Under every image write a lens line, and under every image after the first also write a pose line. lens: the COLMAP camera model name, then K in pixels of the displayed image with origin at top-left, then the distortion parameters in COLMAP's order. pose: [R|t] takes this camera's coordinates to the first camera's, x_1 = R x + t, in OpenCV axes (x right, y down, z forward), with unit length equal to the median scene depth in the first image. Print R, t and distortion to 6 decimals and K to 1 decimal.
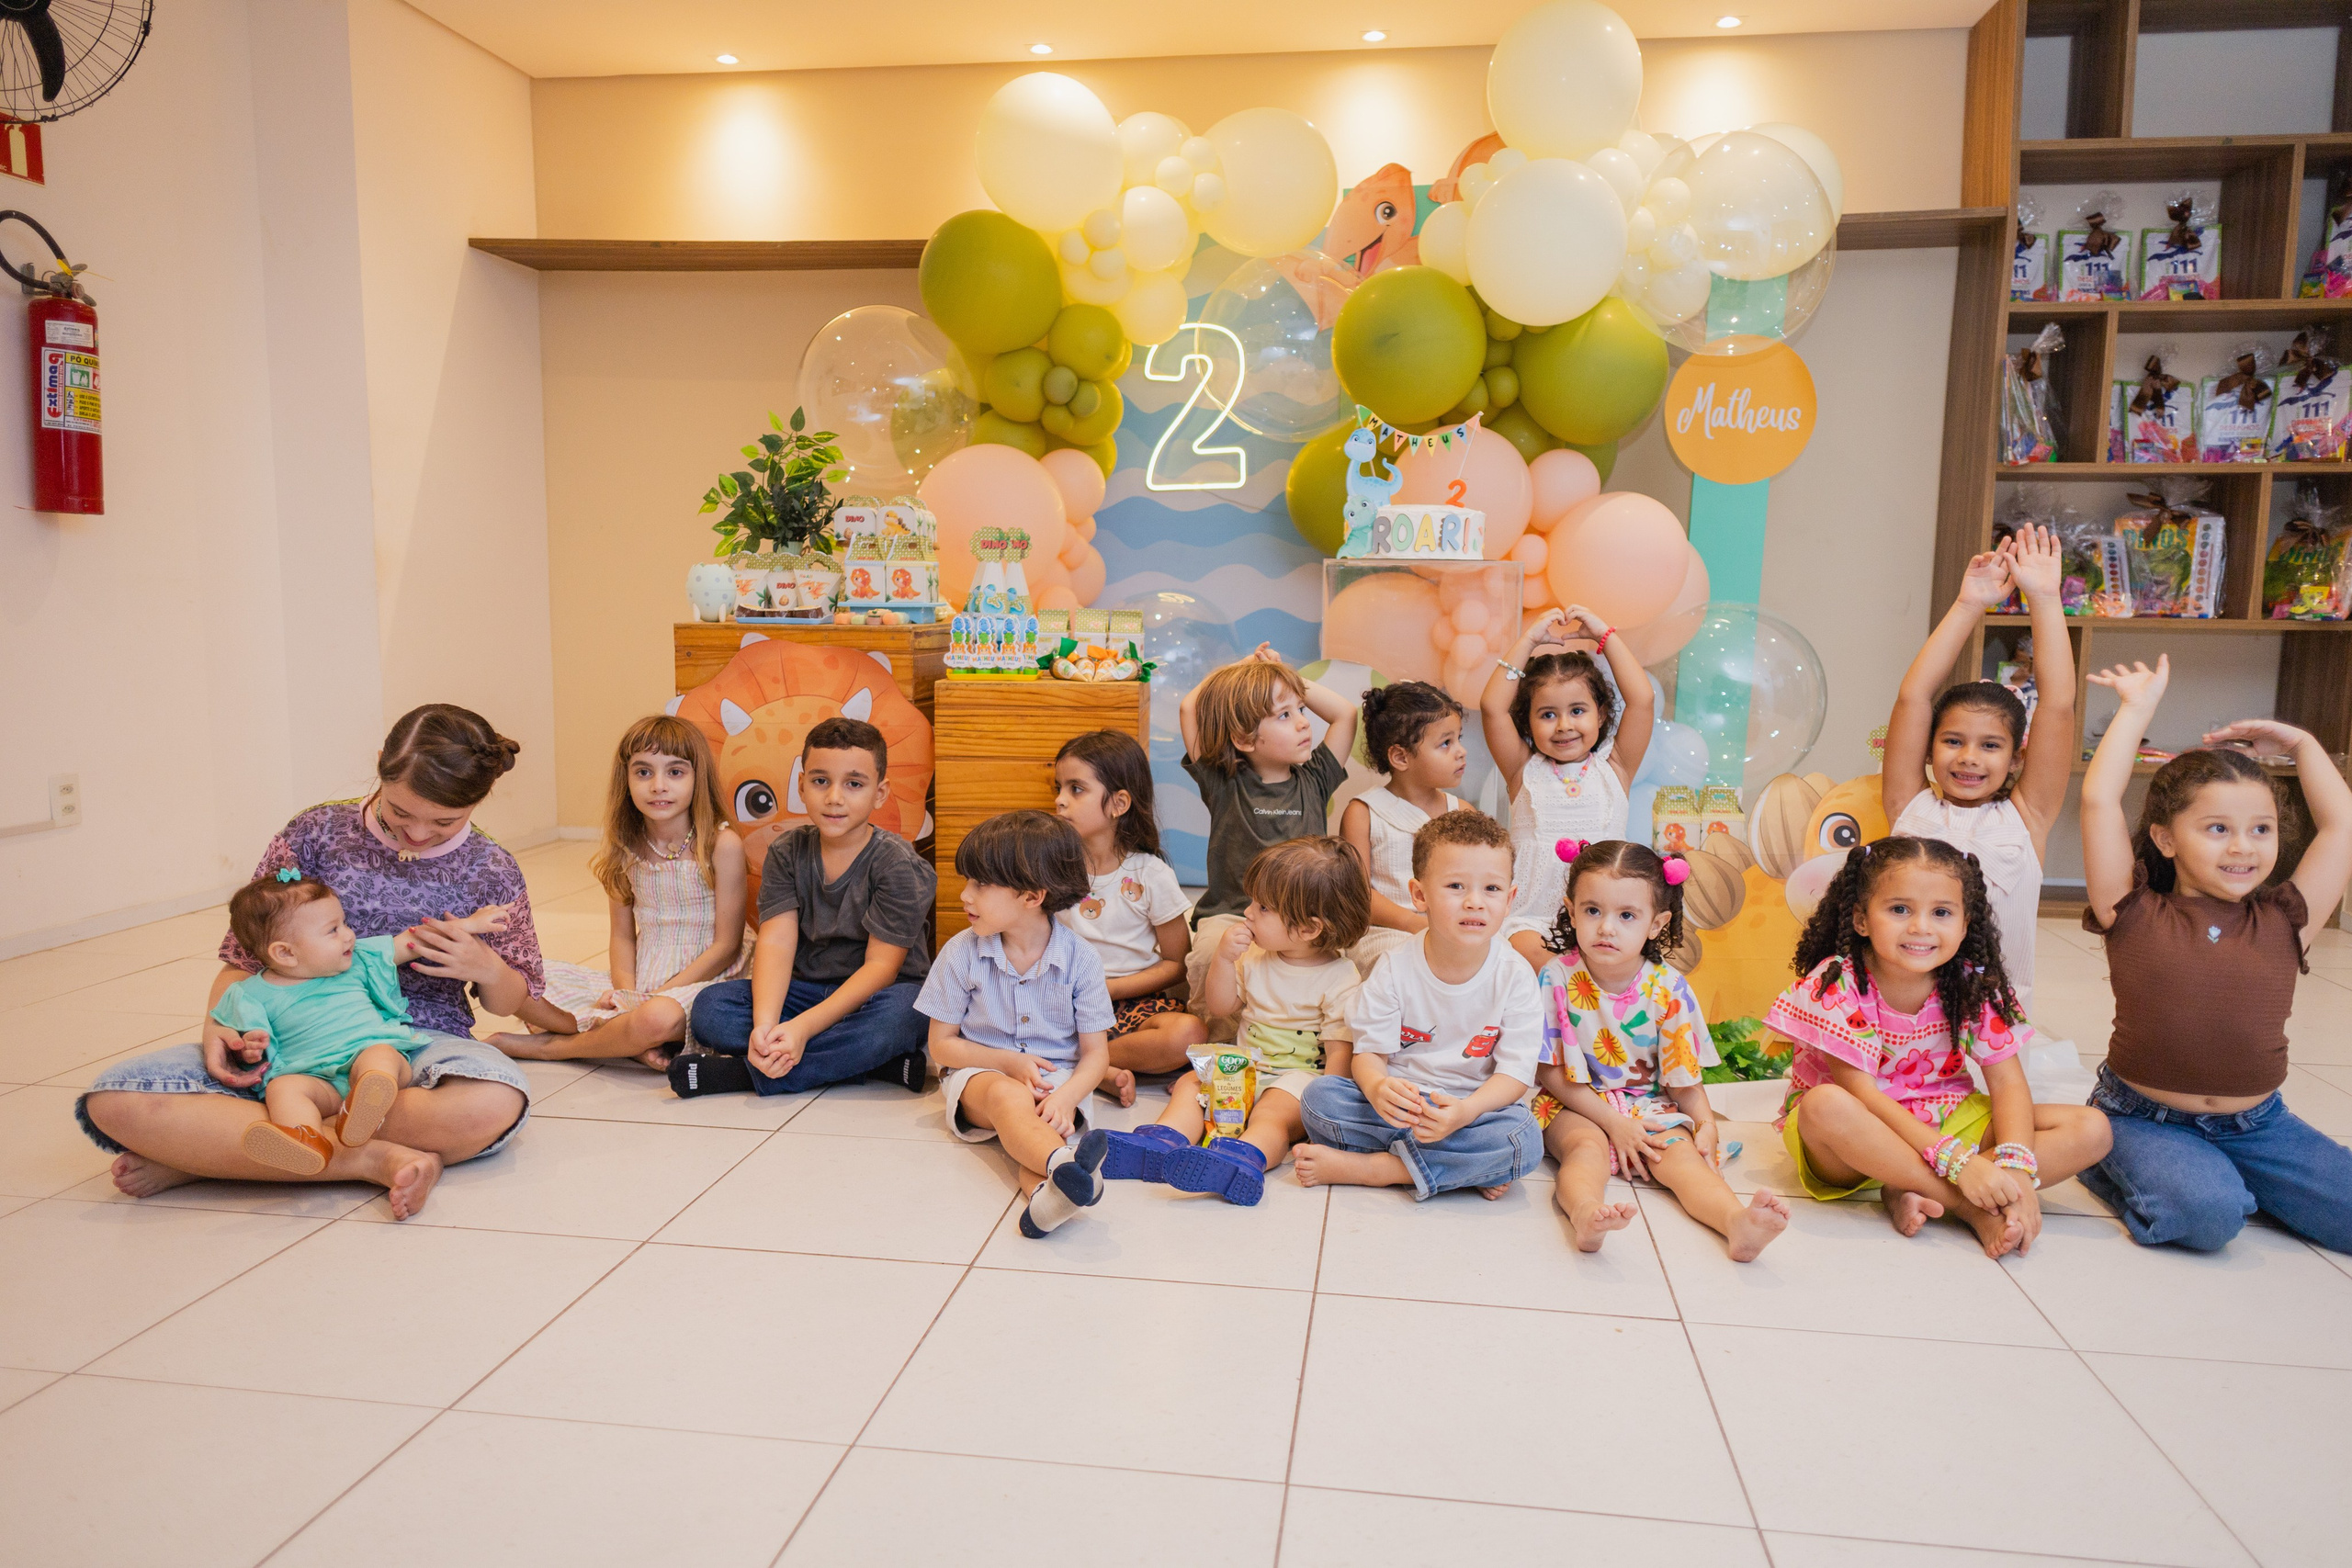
lens RADIAL K [[1592.8, 0, 1188.9], [0, 1592.8, 780.9], [0, 0, 1]] dist [0.011152, -0.009691]
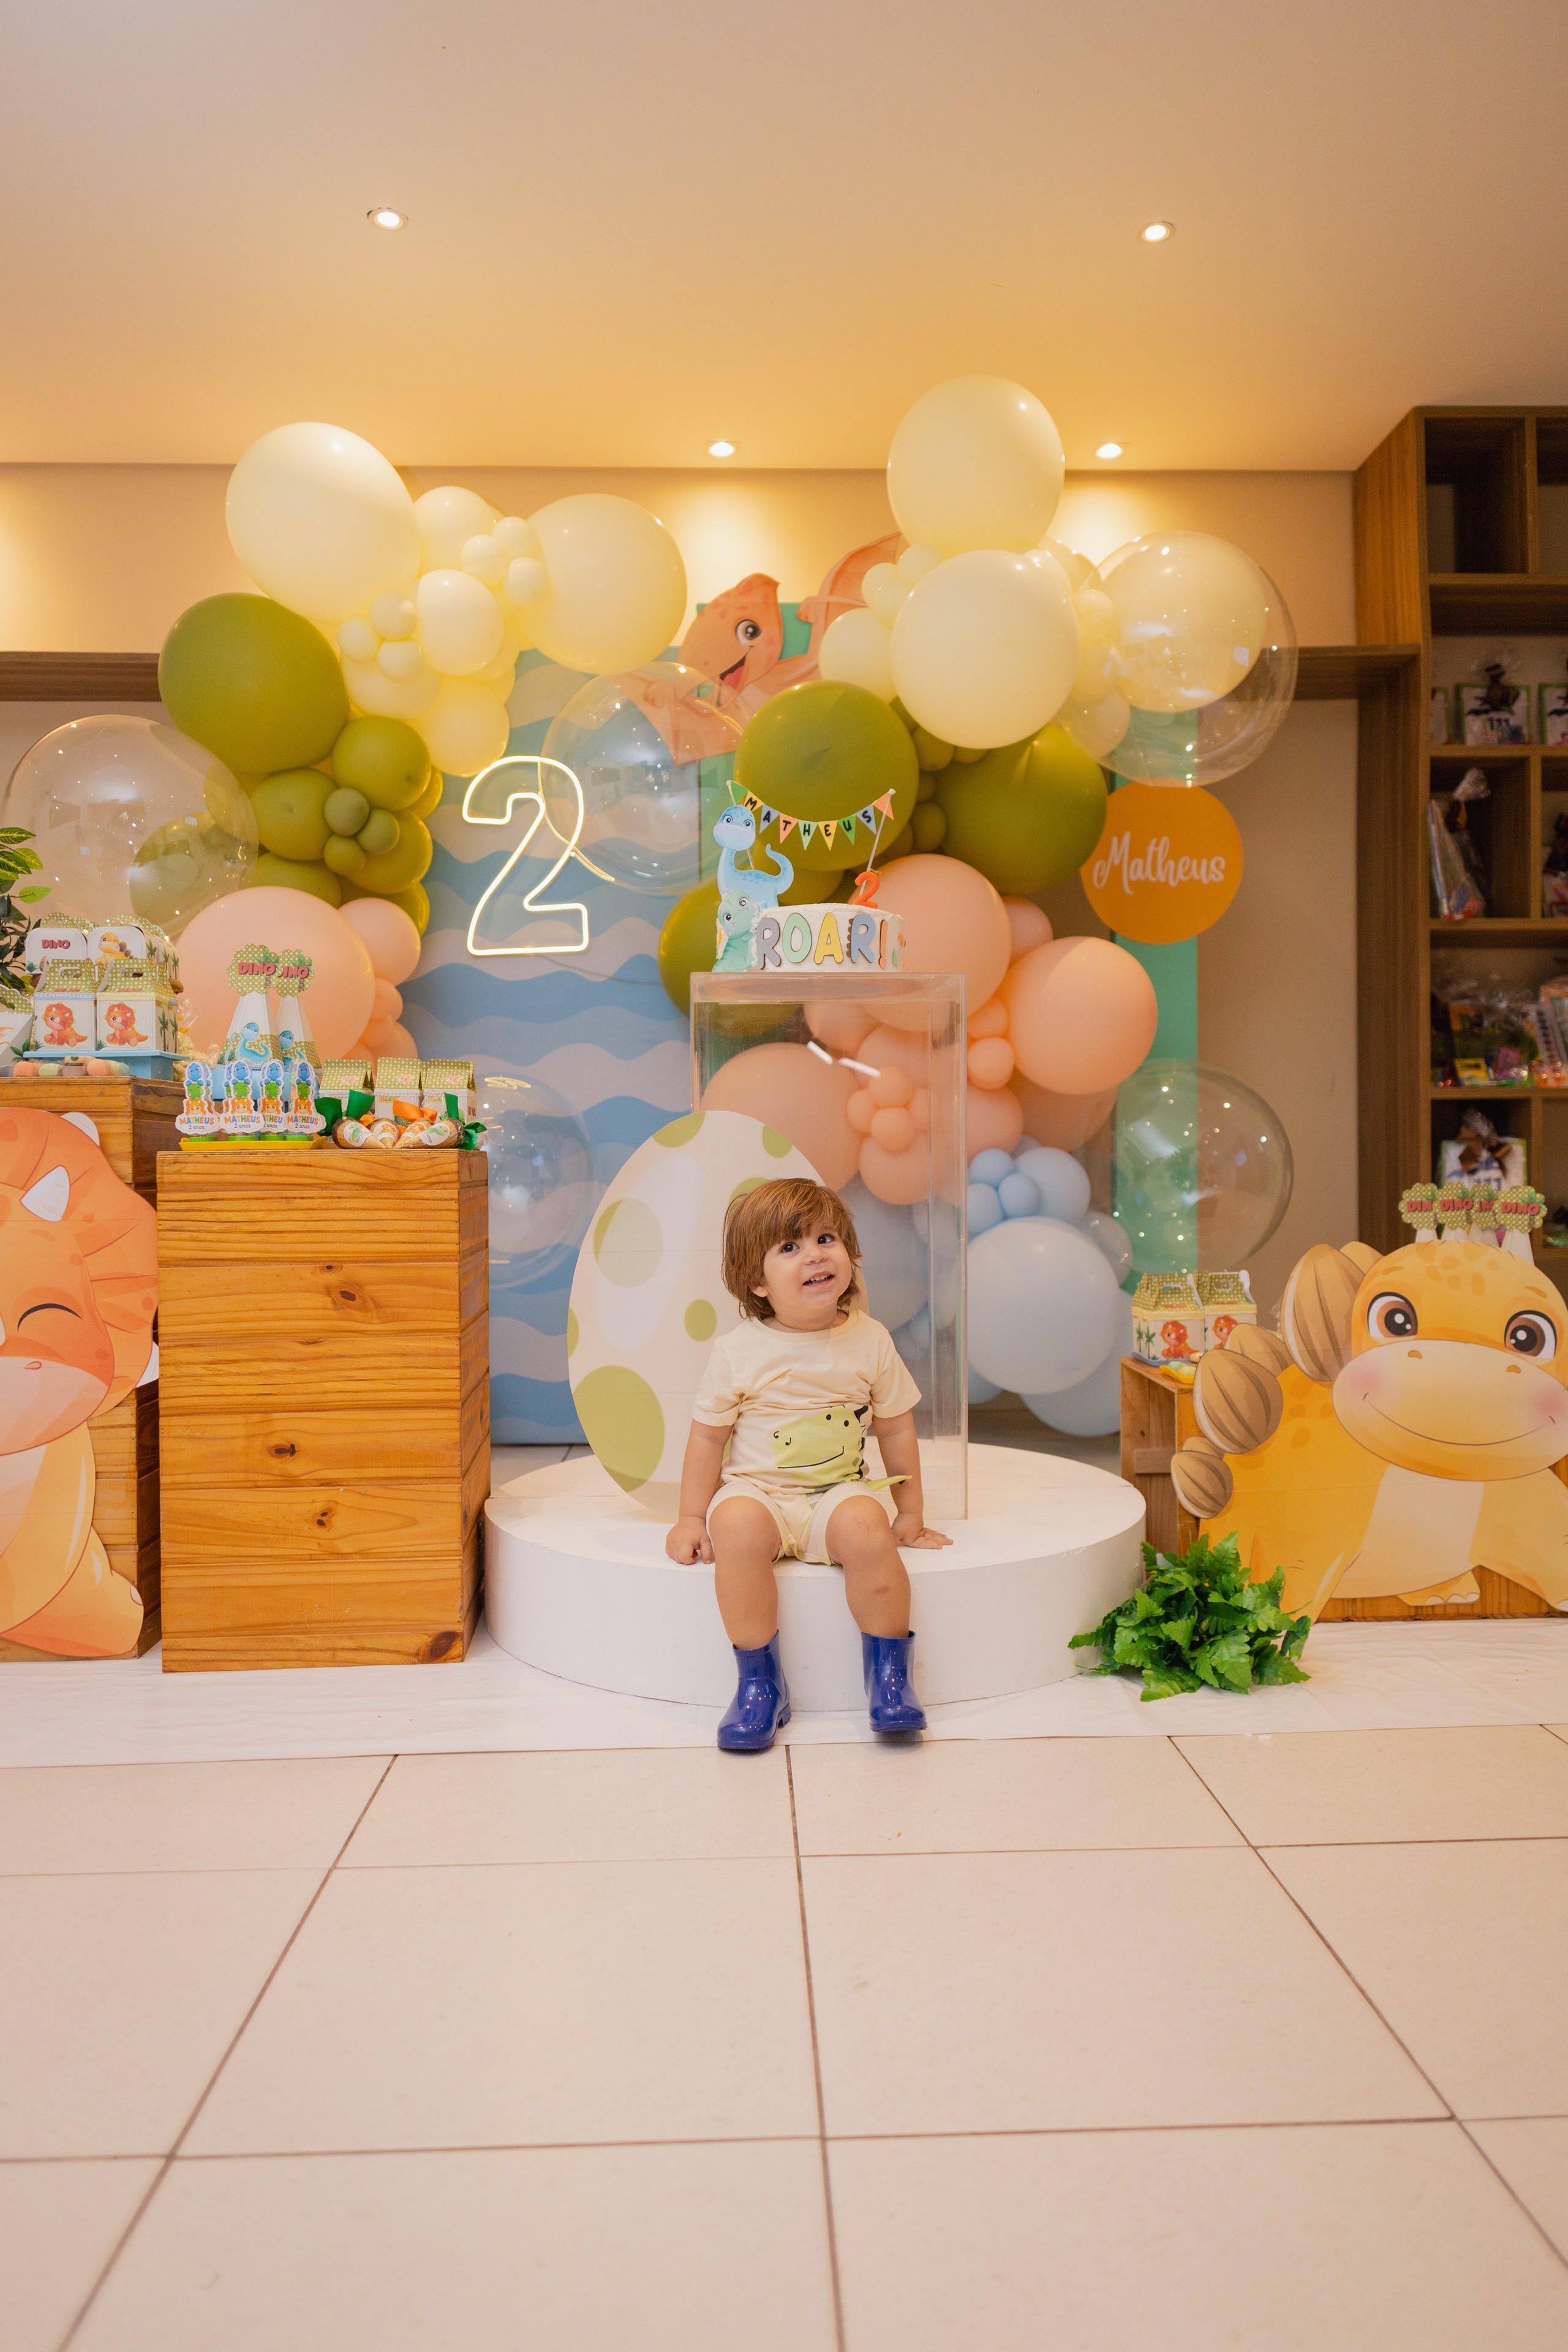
lens RADIAL K [[1592.9, 0, 797.0], [0, 1592.9, 1163.2], [0, 0, 1]] dist [0.011152, -0.009691]
pose [[0.983571, -0.022486, 0.179117, -0.012192], [0.042898, 0.992904, -0.110910, 0.027532], [-0.175352, 0.116772, 0.977556, 0.246426]]
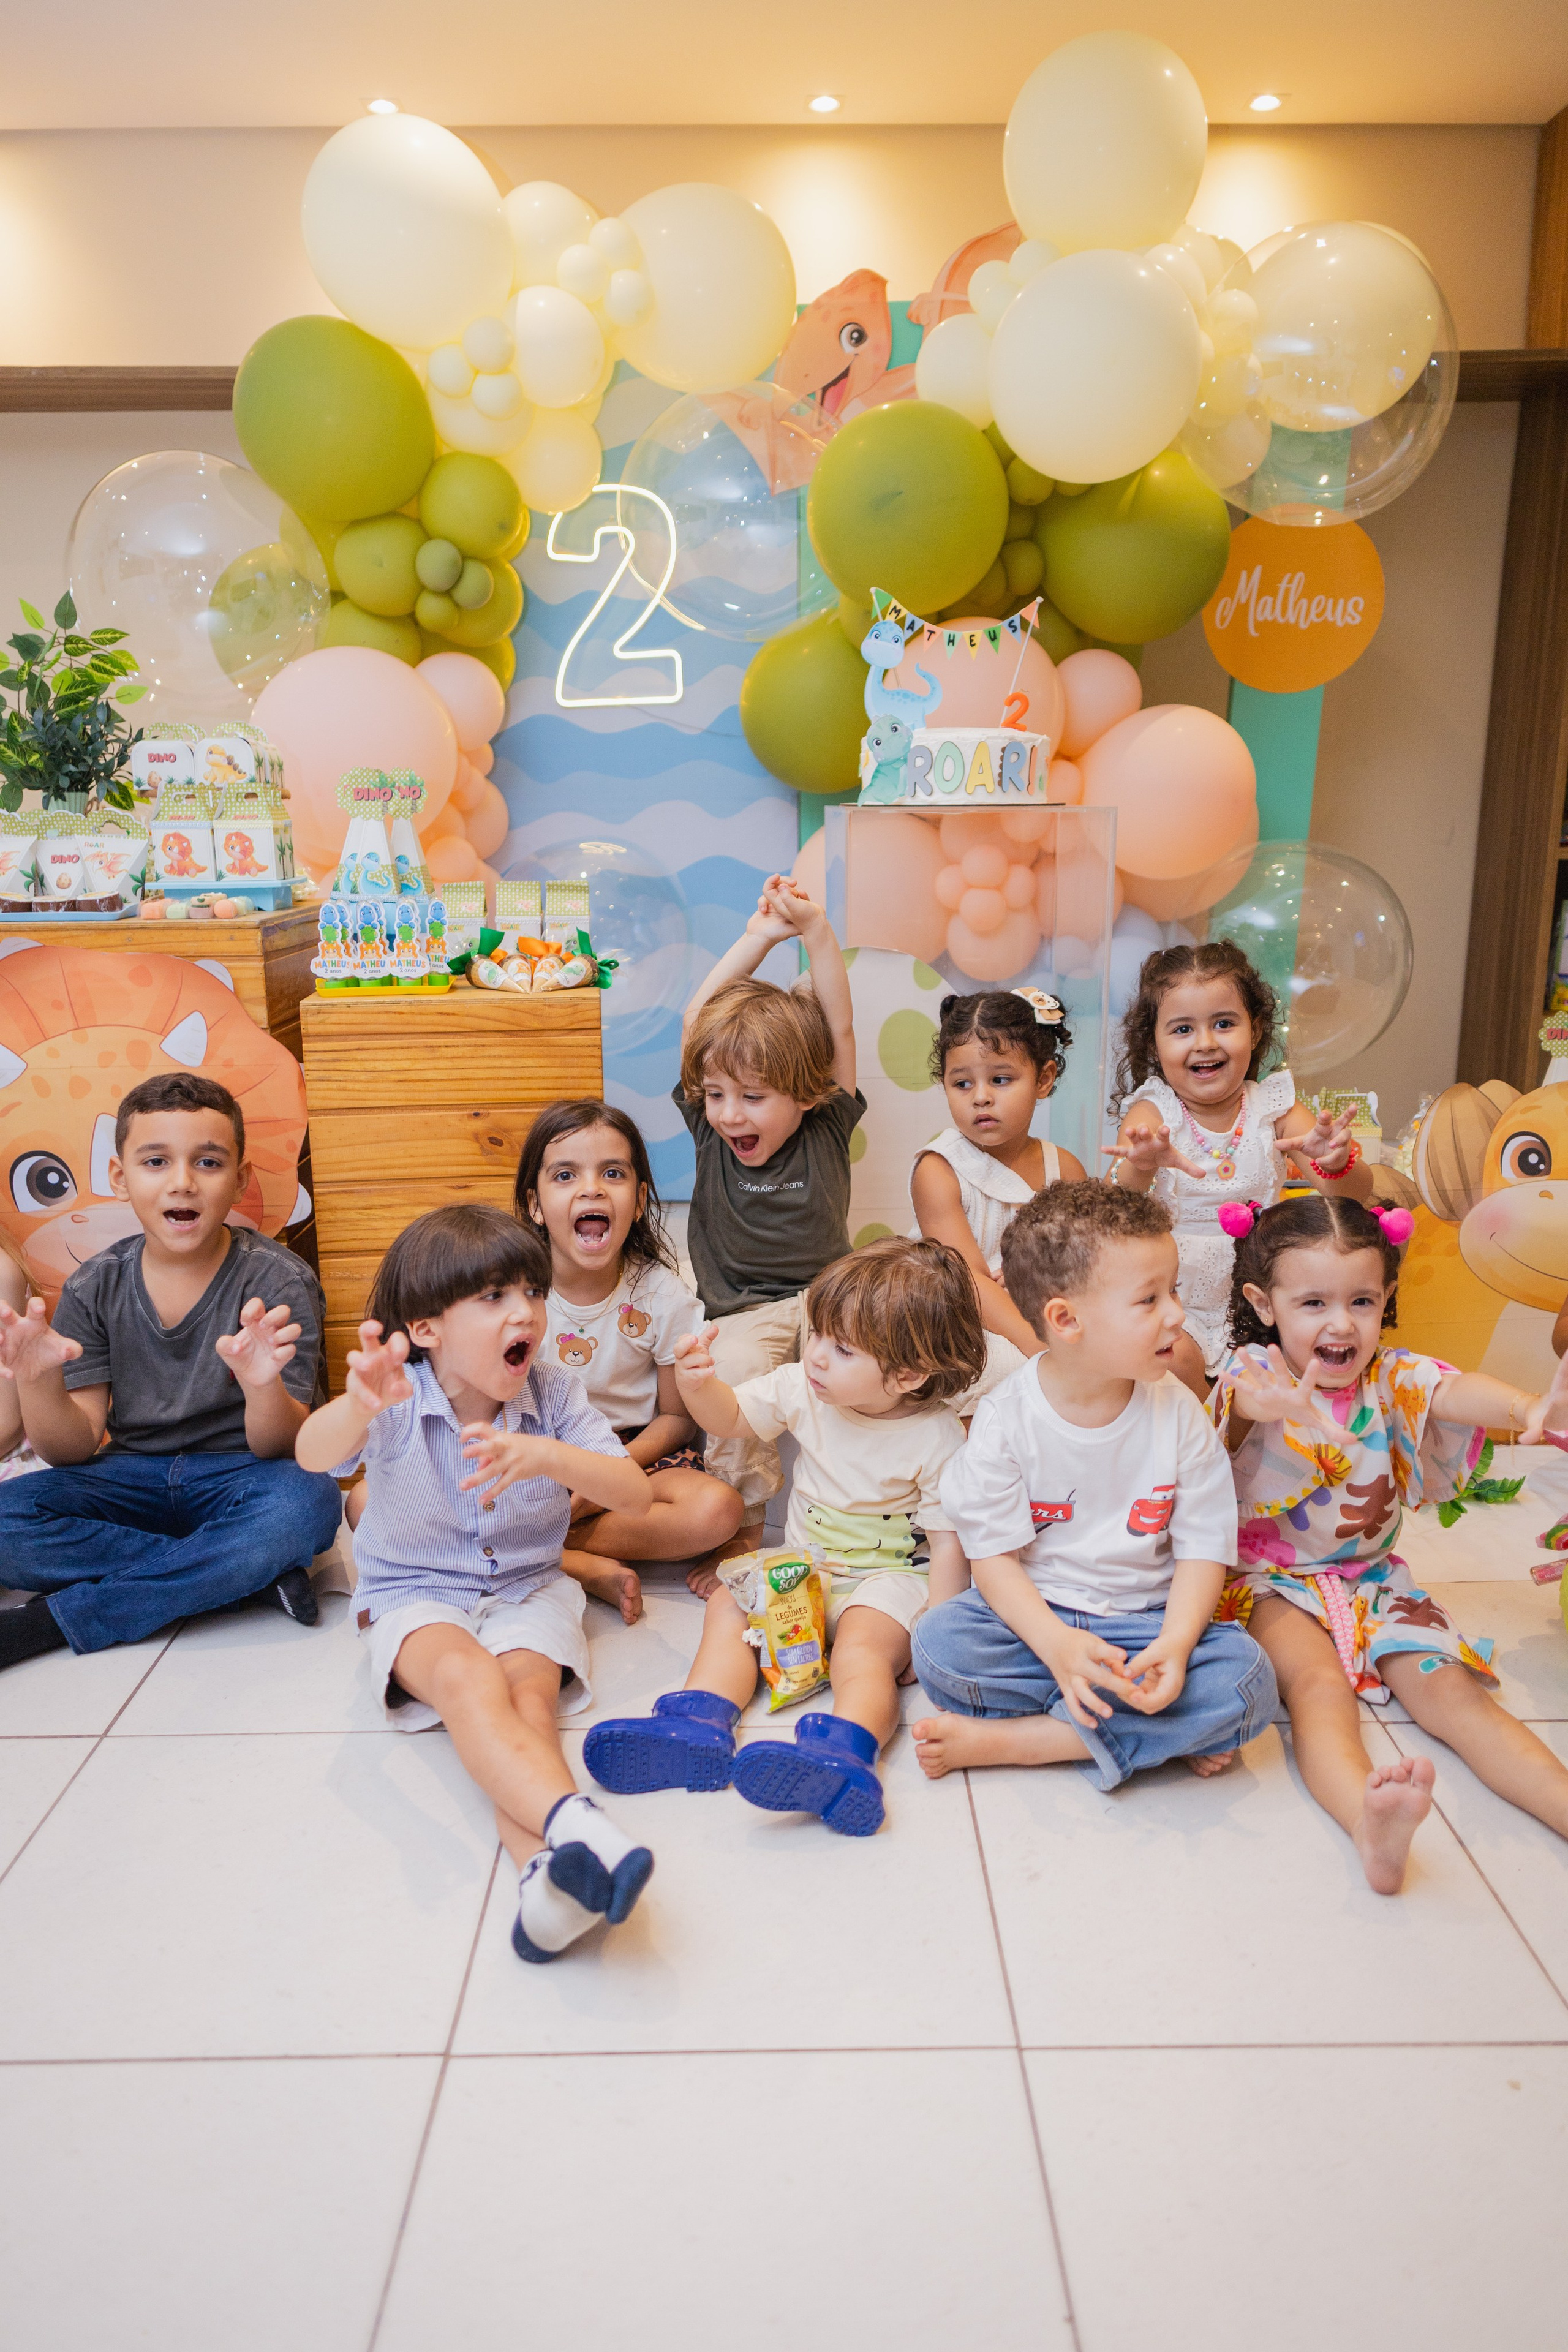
lens RADIAL K [[1592.9, 0, 794.8], [0, 1592.9, 1159.5], [0, 0, 1]] dist [0.011152, -0.009691]
pose [[0.988378, -0.051336, 0.143084, -0.045297], [0.036482, 0.993849, 0.104565, -0.052383], [-0.147571, -0.098130, 0.984171, 0.254877]]
